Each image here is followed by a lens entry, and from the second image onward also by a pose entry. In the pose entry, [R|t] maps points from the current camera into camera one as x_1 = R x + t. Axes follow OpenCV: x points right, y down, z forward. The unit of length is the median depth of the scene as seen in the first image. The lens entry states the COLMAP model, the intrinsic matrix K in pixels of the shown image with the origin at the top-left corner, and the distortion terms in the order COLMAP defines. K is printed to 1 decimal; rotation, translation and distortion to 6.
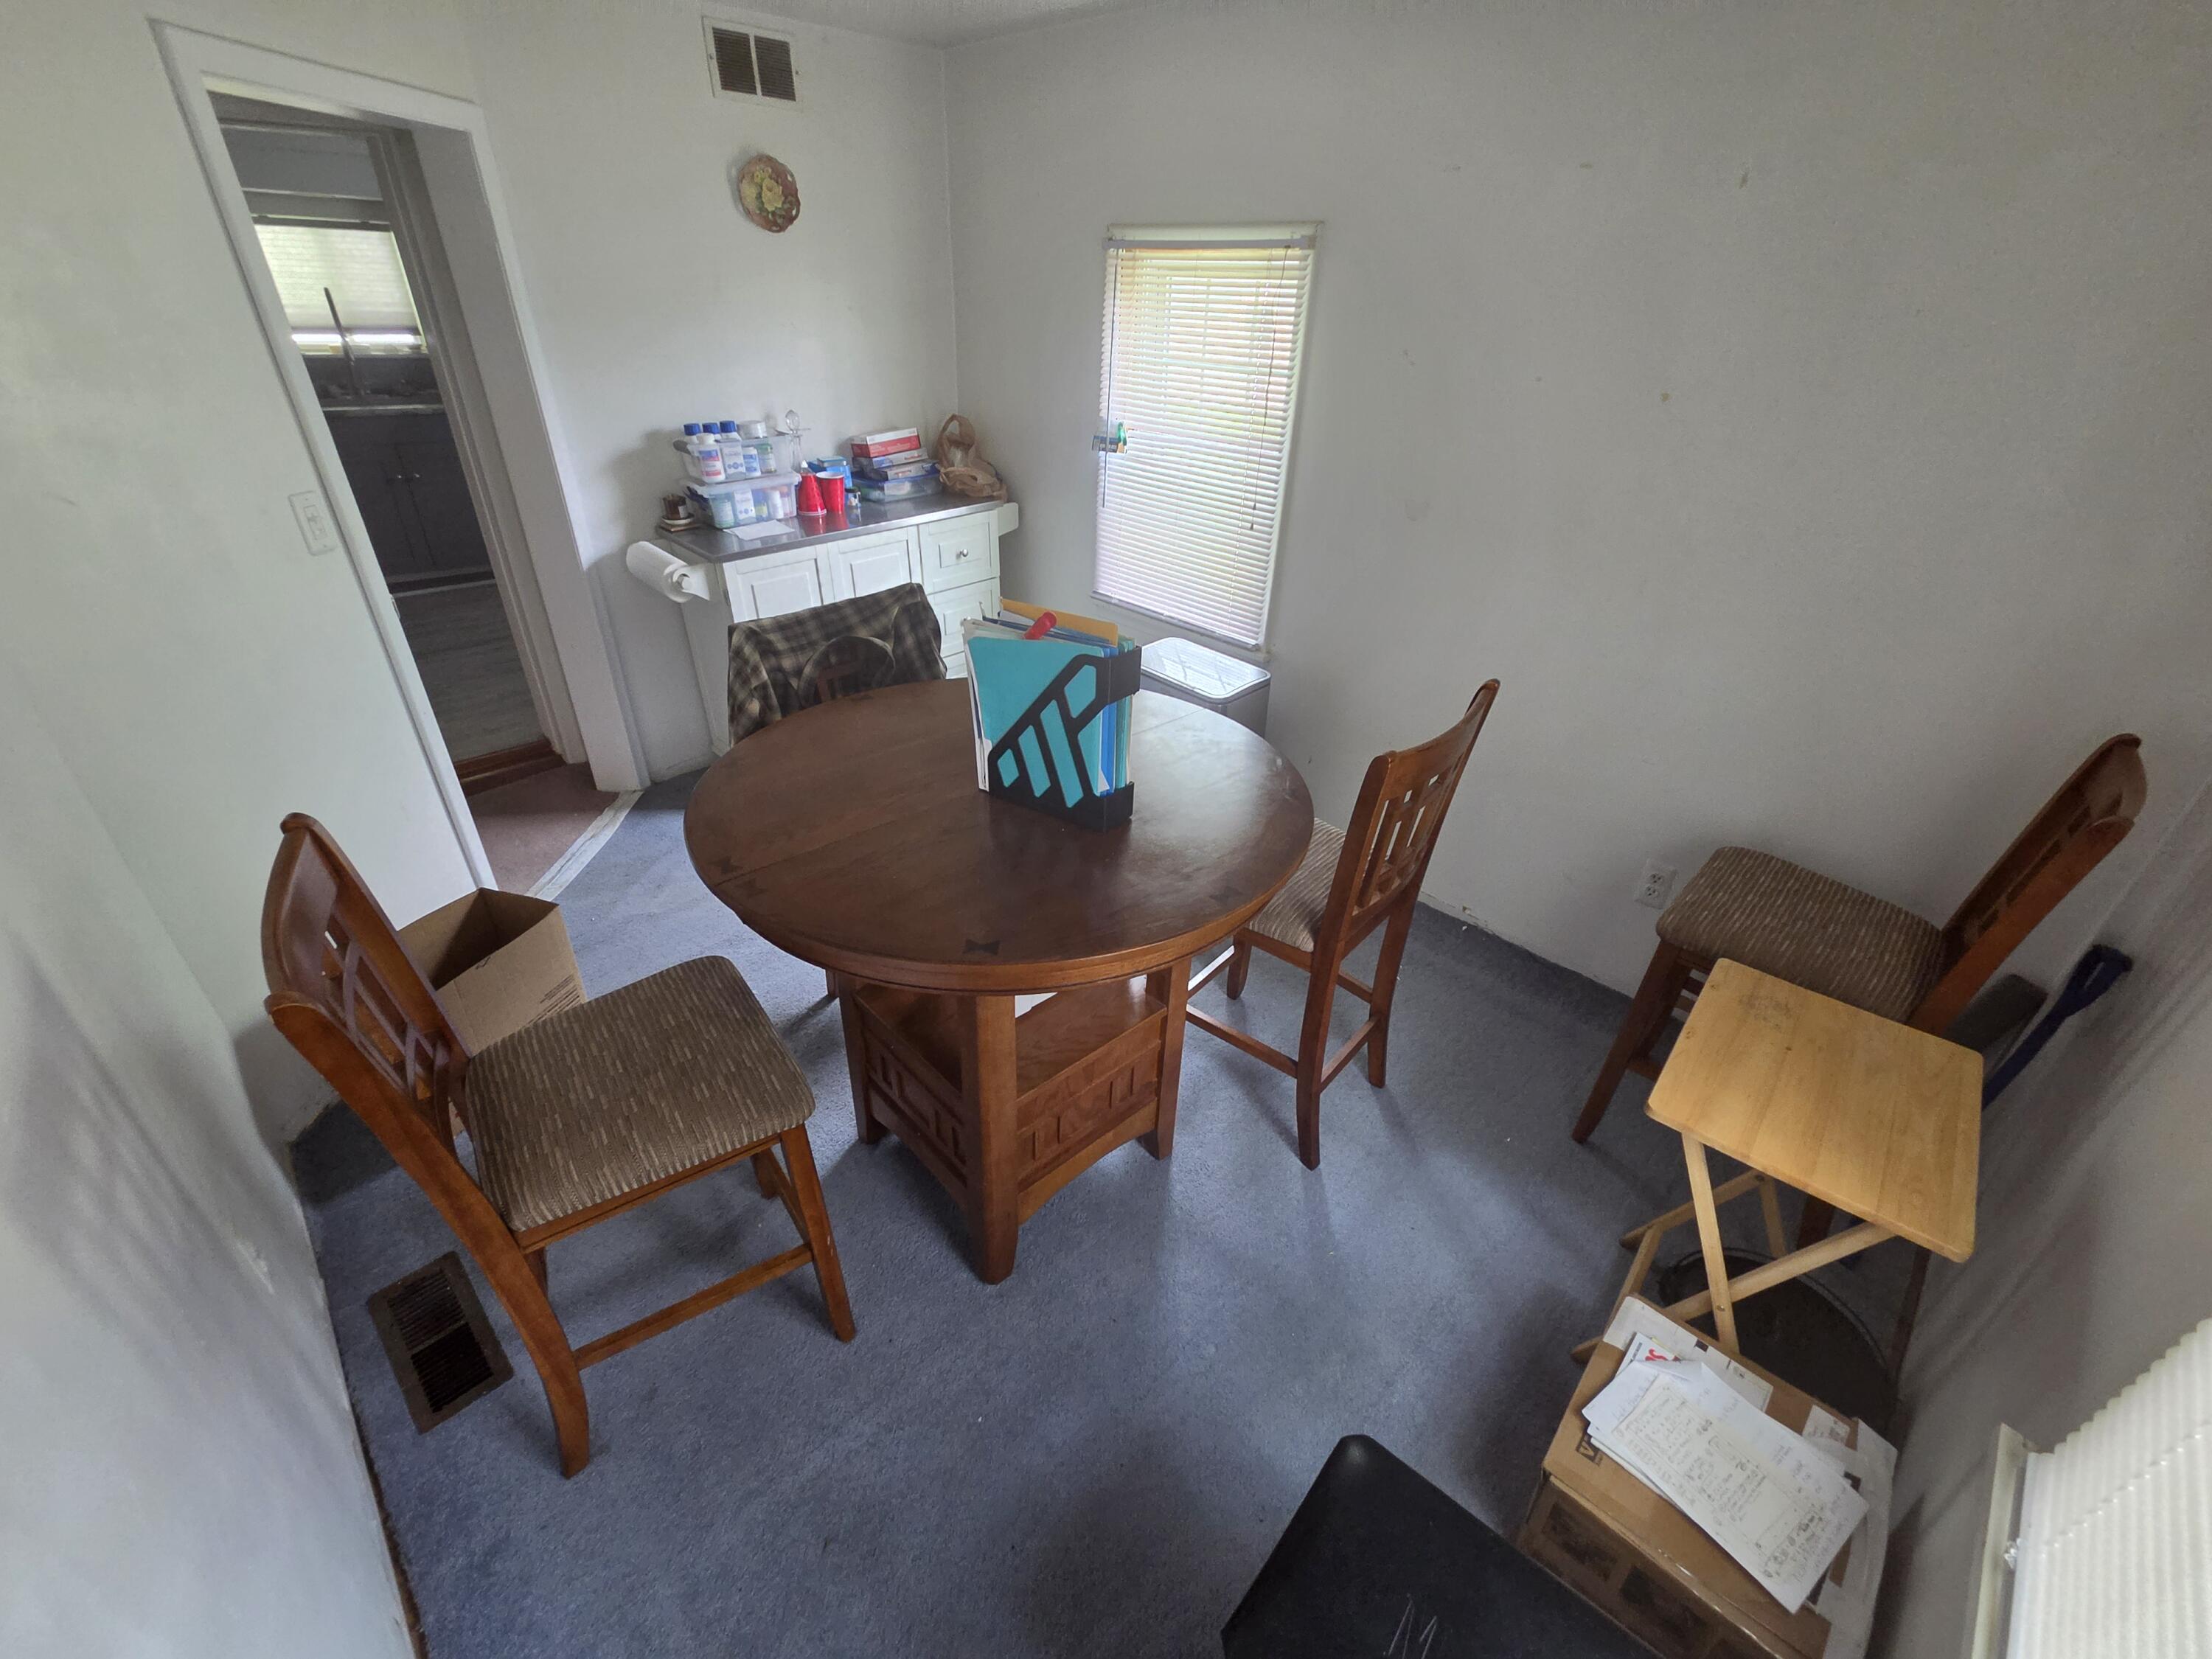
lens RADIAL K [[904.8, 0, 1108.9], [0, 904.8, 832.1], [0, 0, 1]] dist [-0.000842, -0.001530]
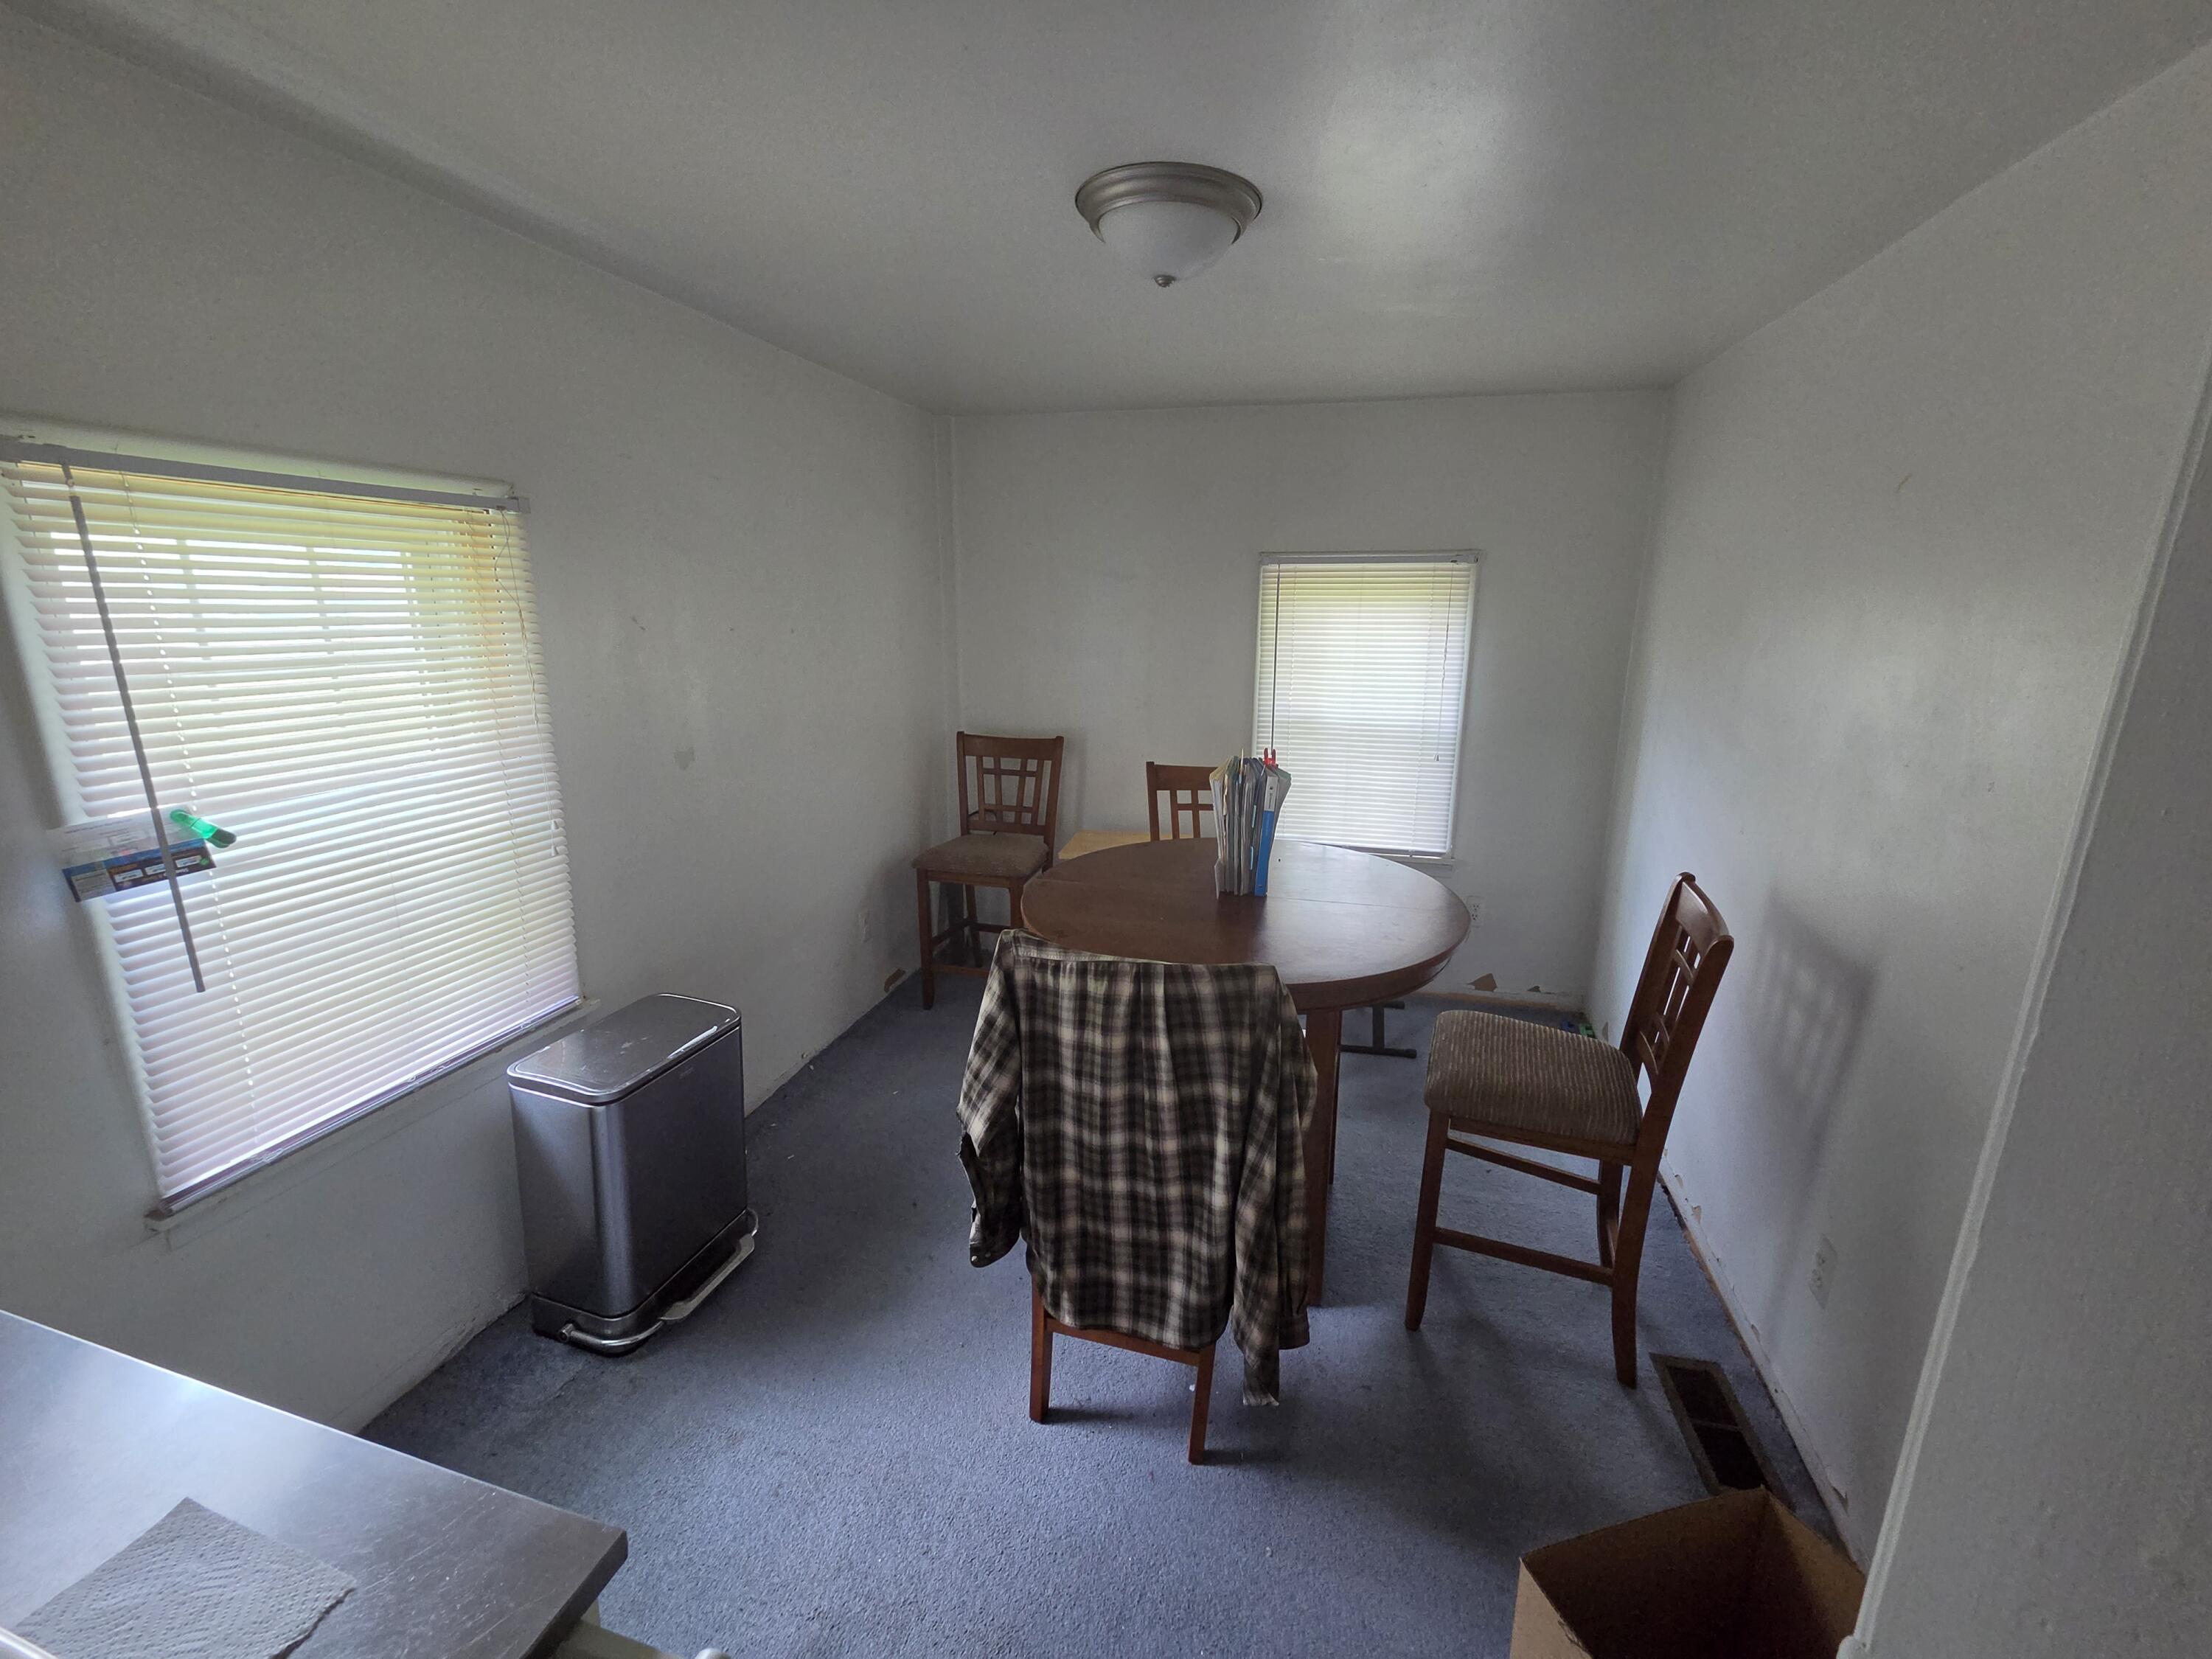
lens RADIAL K [[904.8, 0, 1105.8], [0, 904.8, 826.2], [0, 0, 1]] dist [-0.000842, -0.001530]
pose [[-0.485267, -0.259900, 0.834846, -0.577606], [0.416642, 0.770700, 0.482110, -0.459790], [-0.768717, 0.581784, -0.265710, 0.746647]]
